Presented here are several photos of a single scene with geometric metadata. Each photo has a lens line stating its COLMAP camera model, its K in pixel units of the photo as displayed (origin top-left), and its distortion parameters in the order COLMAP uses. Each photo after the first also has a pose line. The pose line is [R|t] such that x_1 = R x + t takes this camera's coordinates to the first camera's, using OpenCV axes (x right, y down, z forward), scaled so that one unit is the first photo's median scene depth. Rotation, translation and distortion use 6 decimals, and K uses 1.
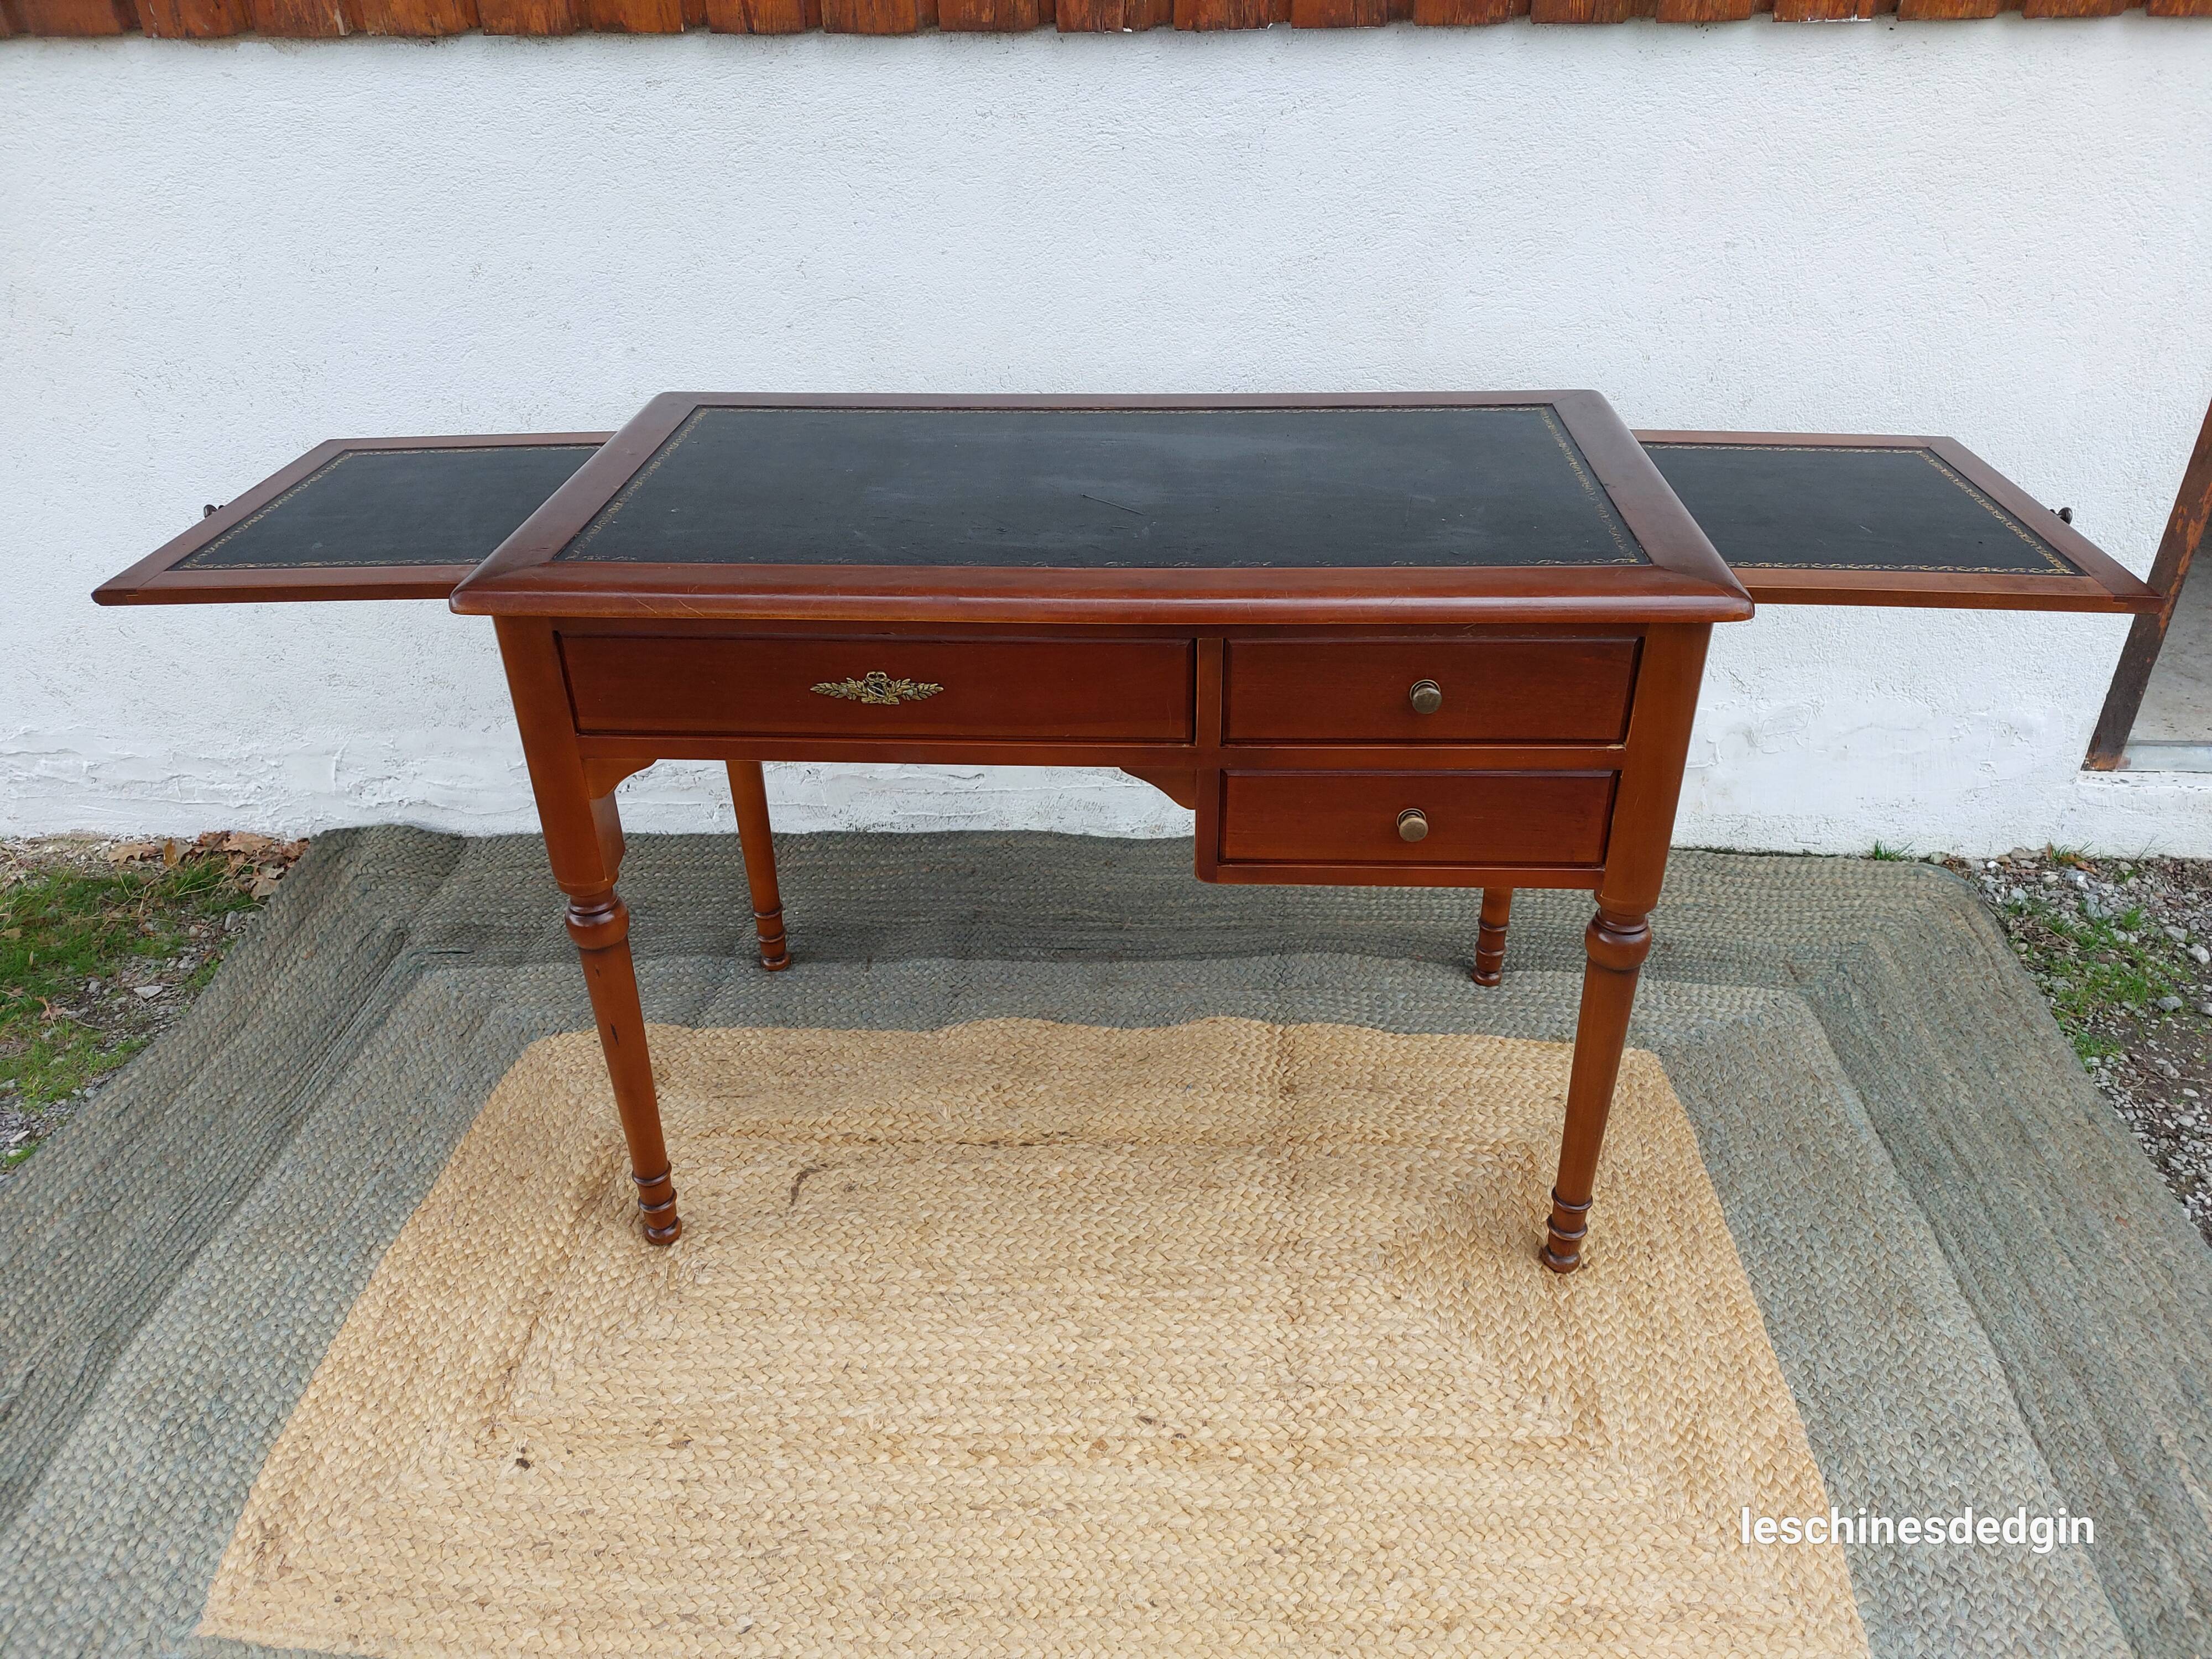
lens RADIAL K [[1573.0, 0, 1119.0], [0, 1573.0, 844.7], [0, 0, 1]] dist [0.054642, -0.054114]
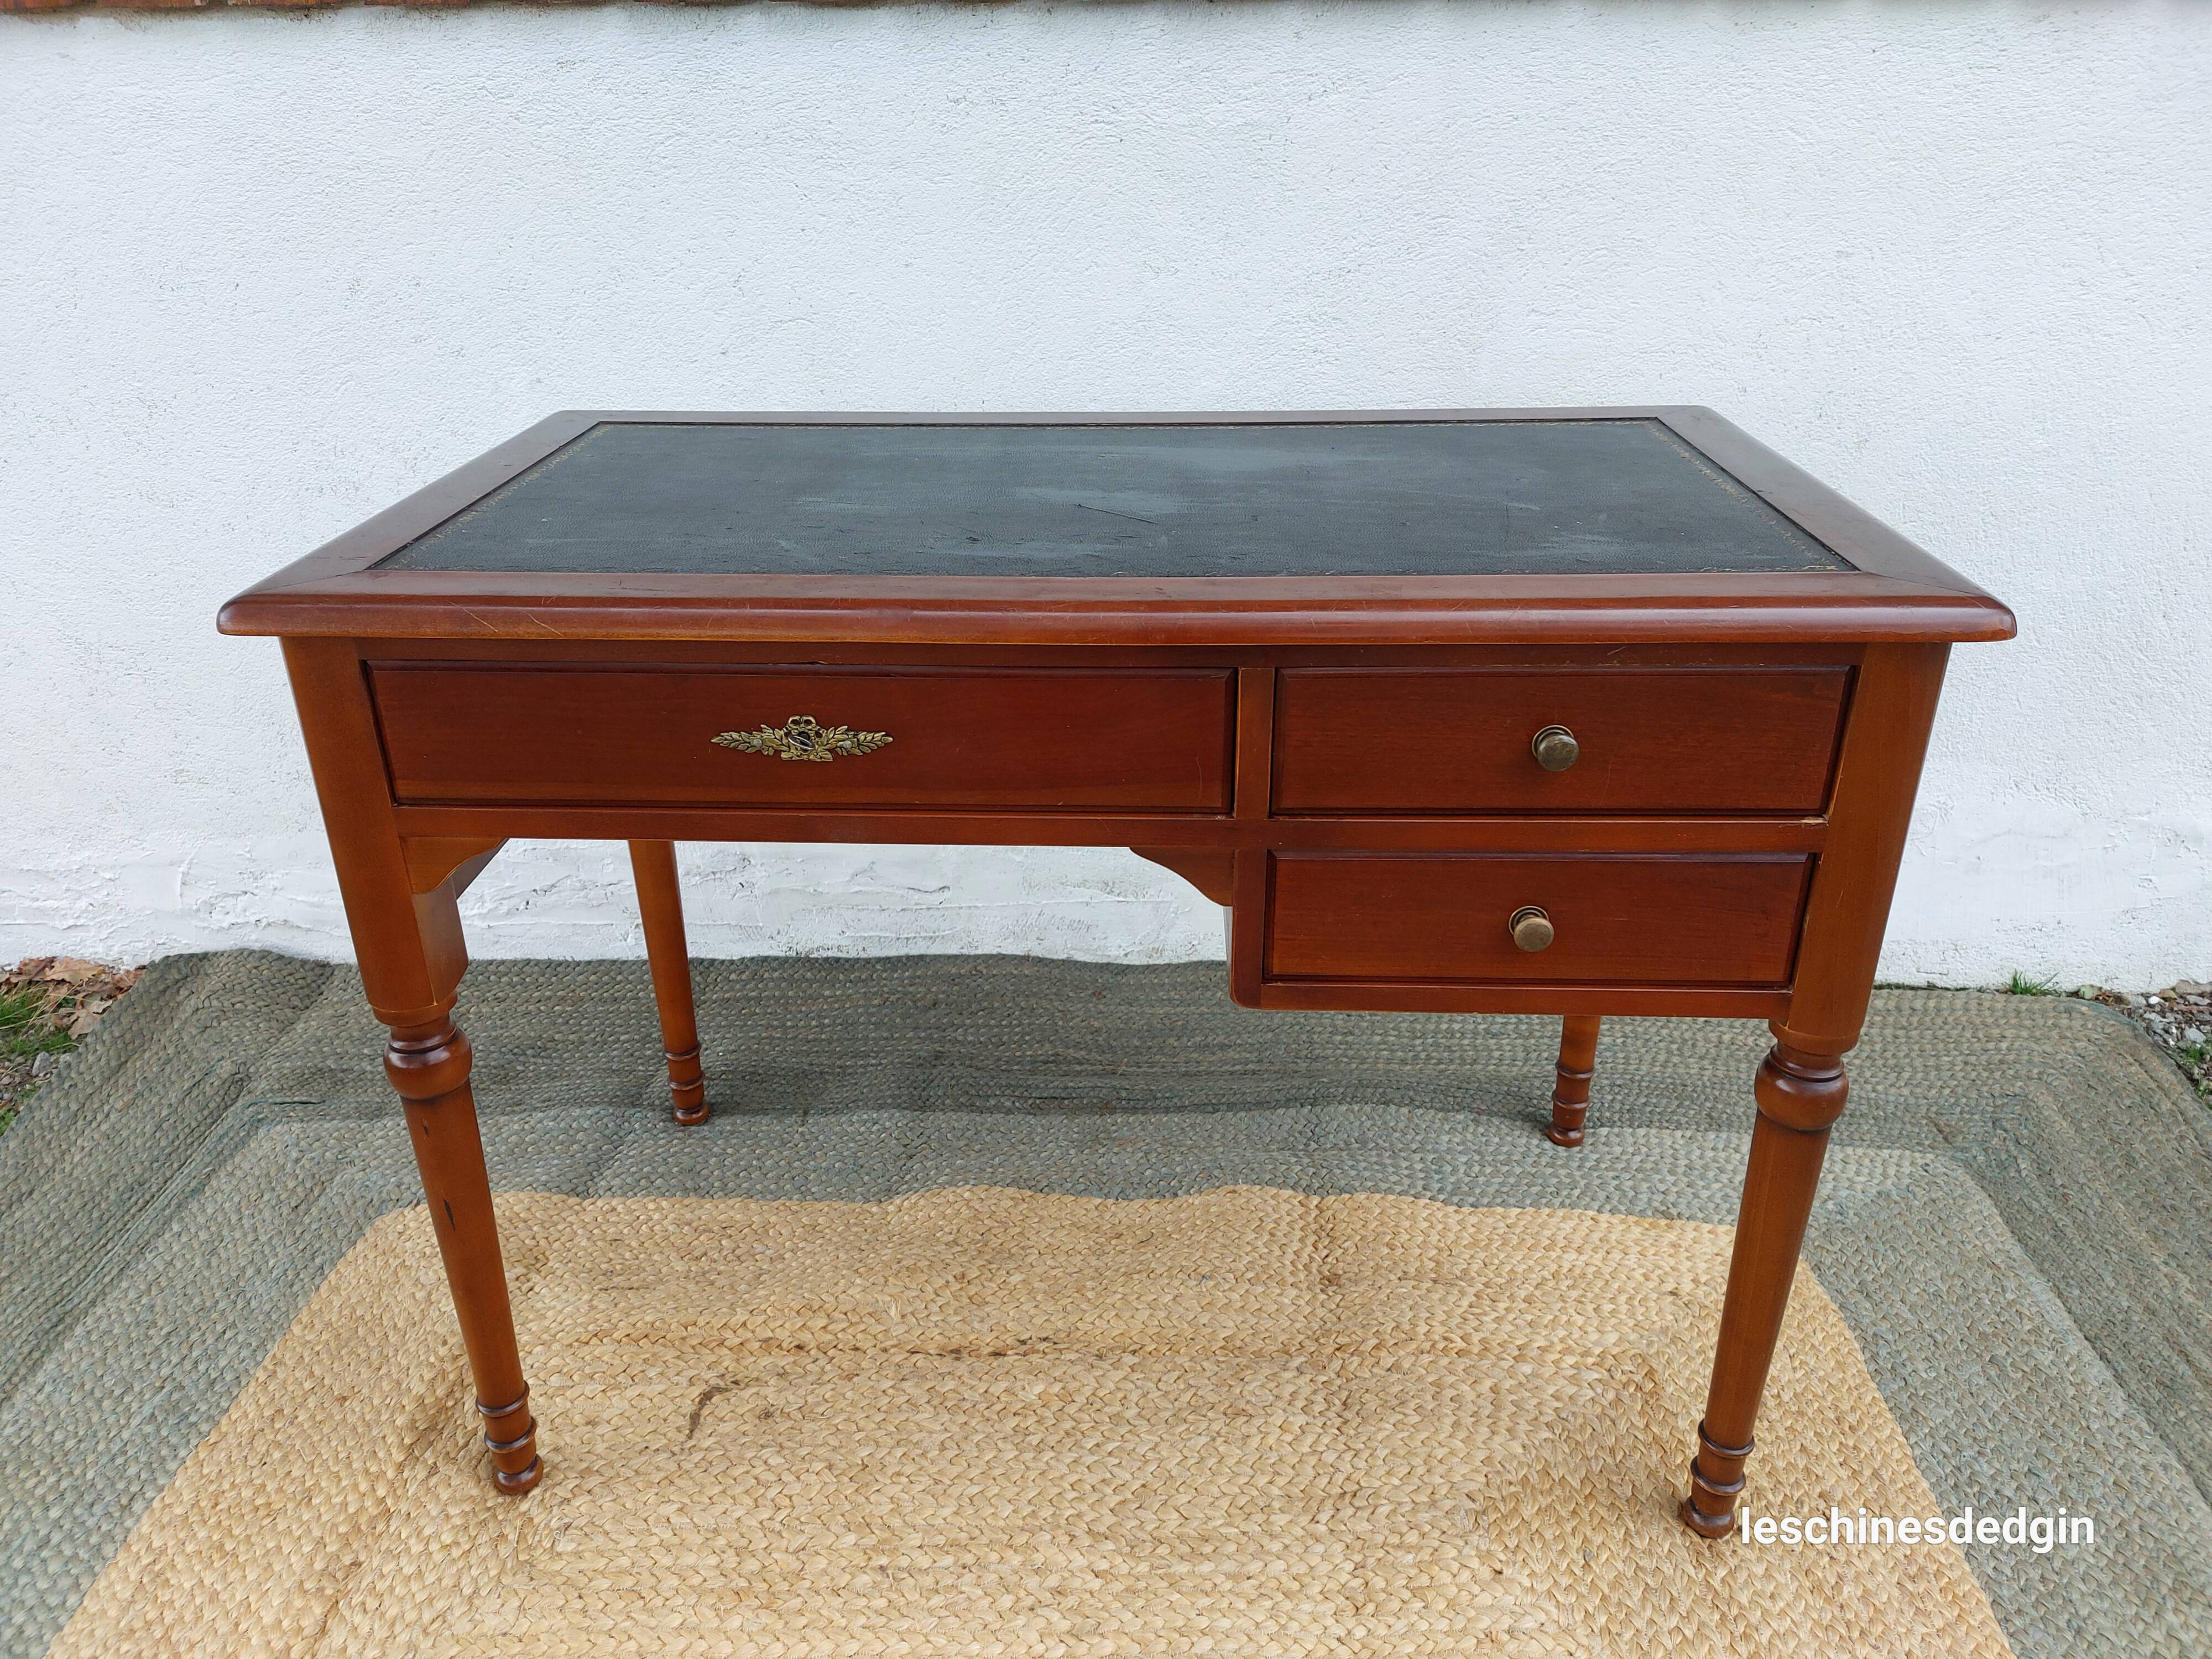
lens RADIAL K [[1573.0, 0, 1093.7], [0, 1573.0, 840.2], [0, 0, 1]] dist [0.054642, -0.054114]
pose [[0.999991, 0.002466, 0.003364, -0.016194], [-0.002130, 0.995335, -0.096456, 0.014969], [-0.003586, 0.096448, 0.995332, 0.221831]]
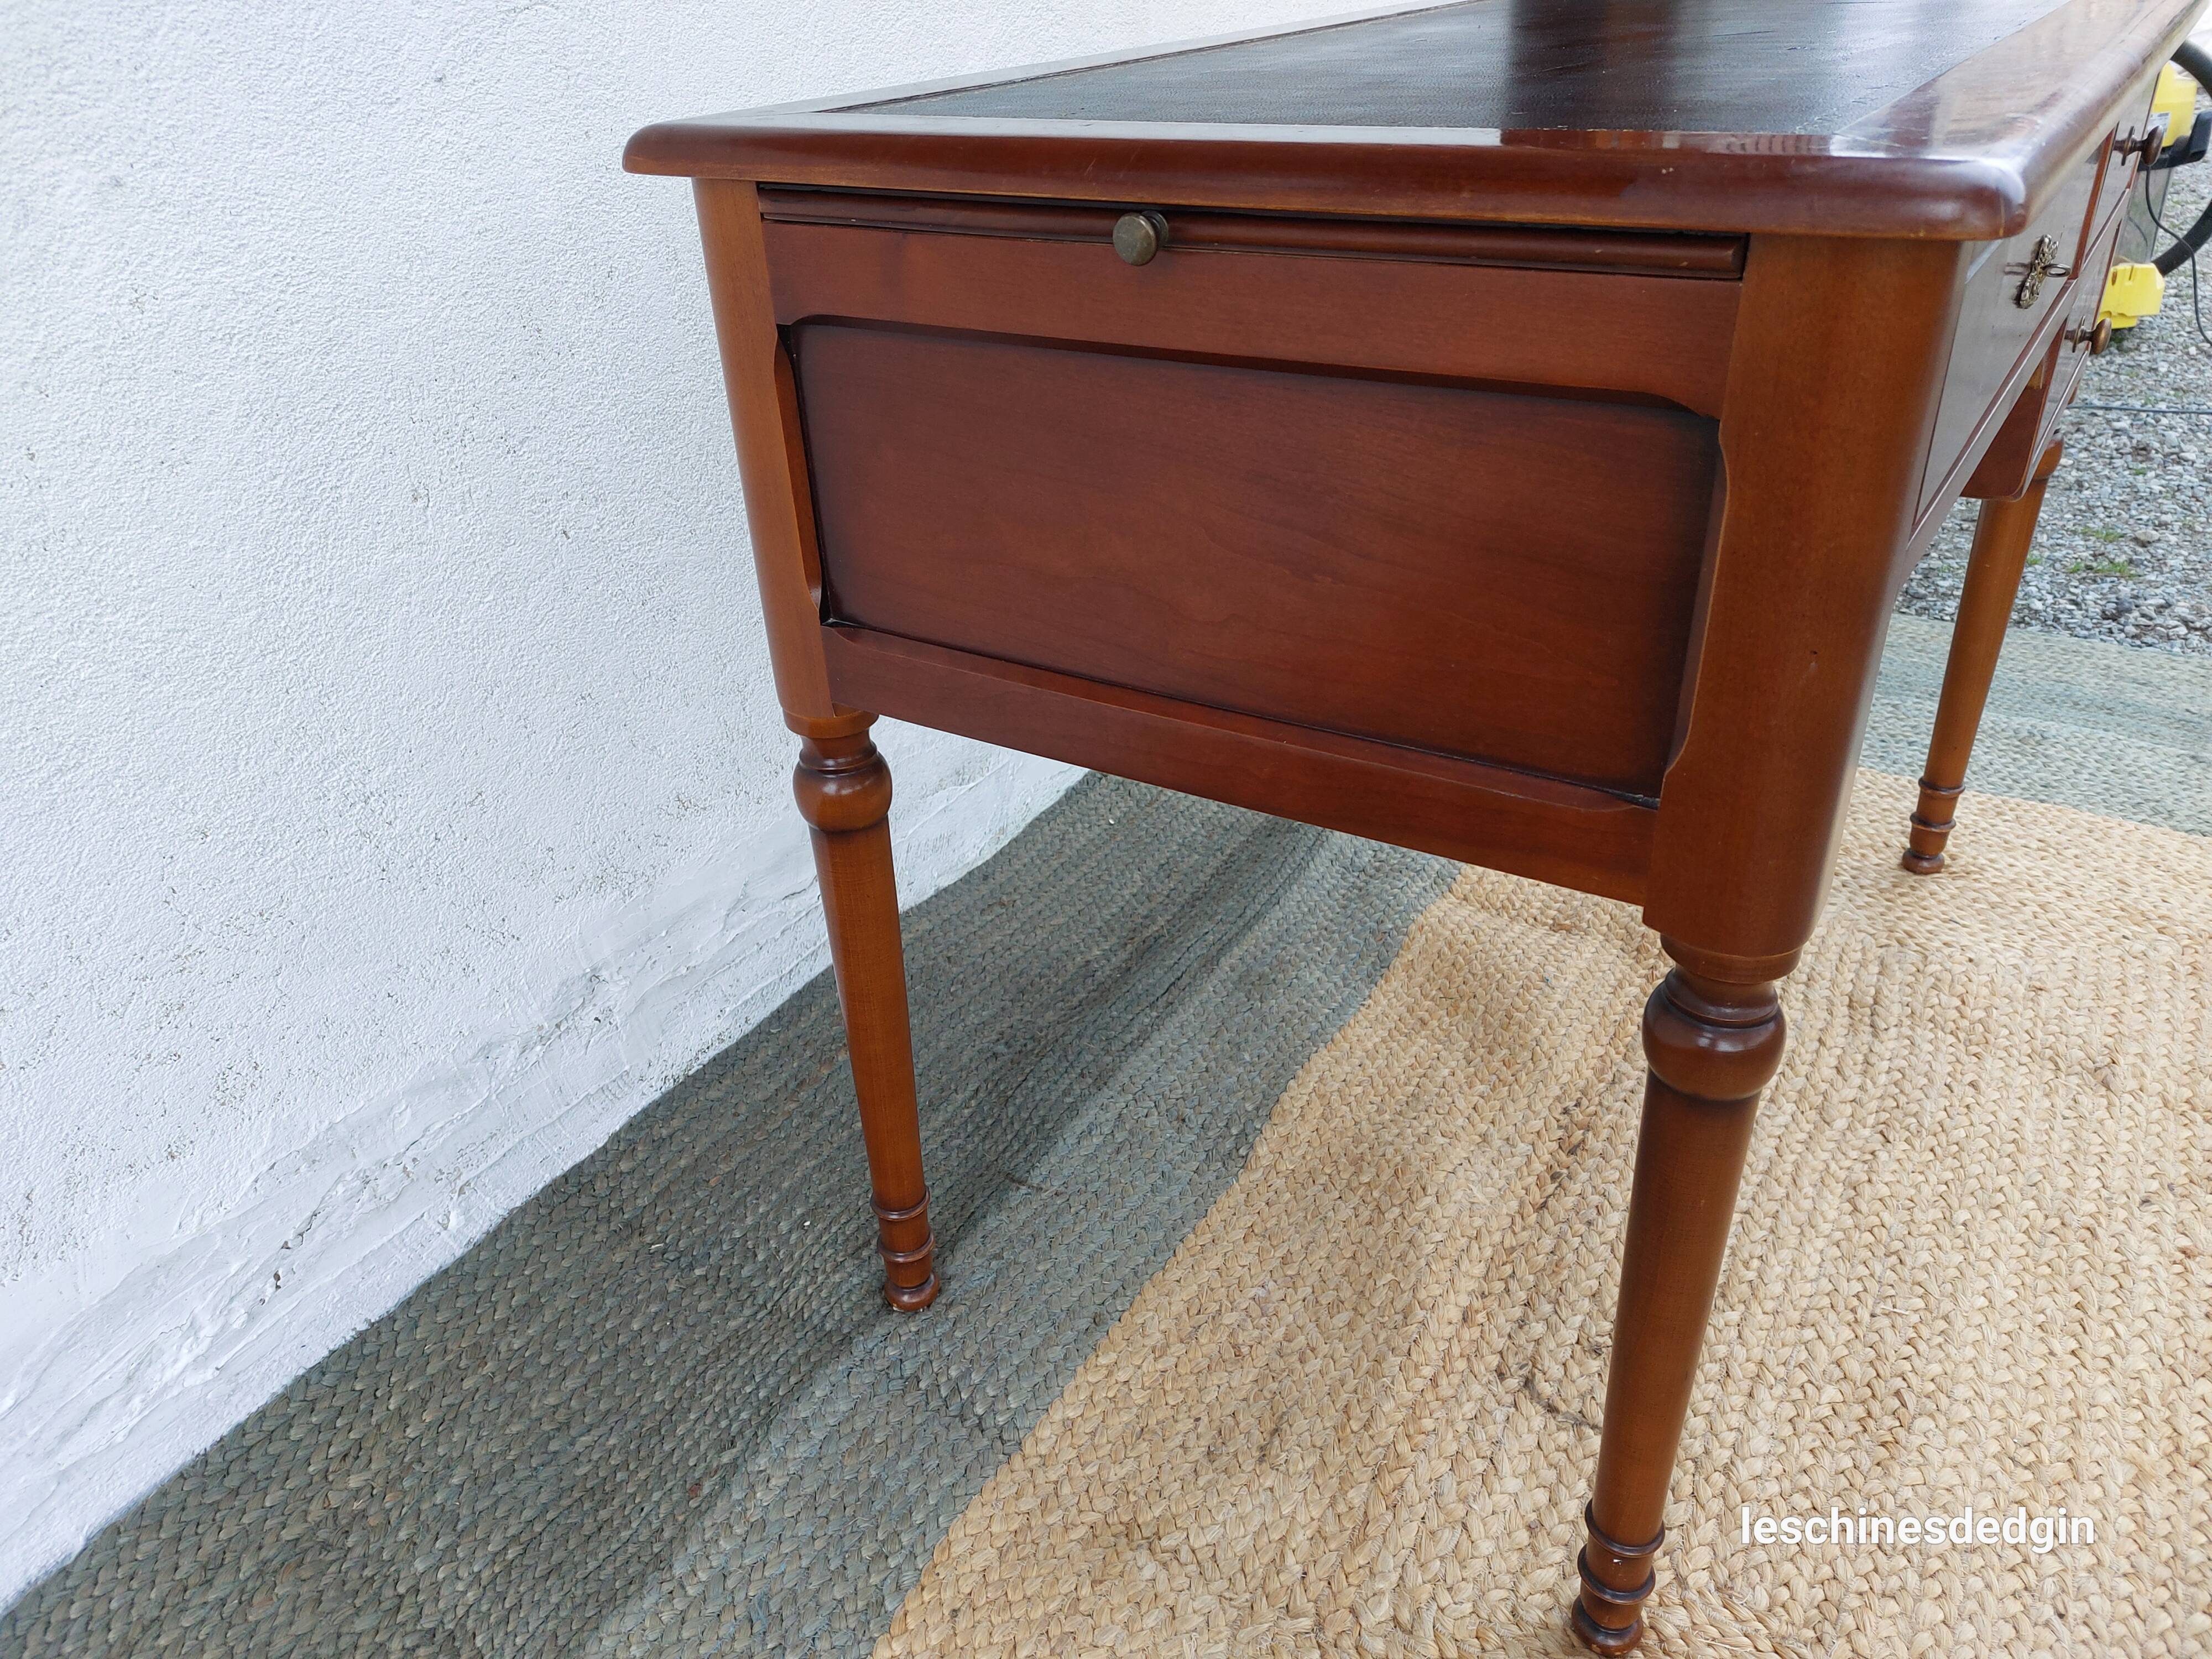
lens RADIAL K [[1573.0, 0, 1104.0], [0, 1573.0, 859.9], [0, 0, 1]] dist [0.054642, -0.054114]
pose [[0.509131, -0.444554, 0.736992, -0.668432], [0.481154, 0.856991, 0.184545, -0.152514], [-0.713636, 0.260649, 0.650220, 0.752291]]
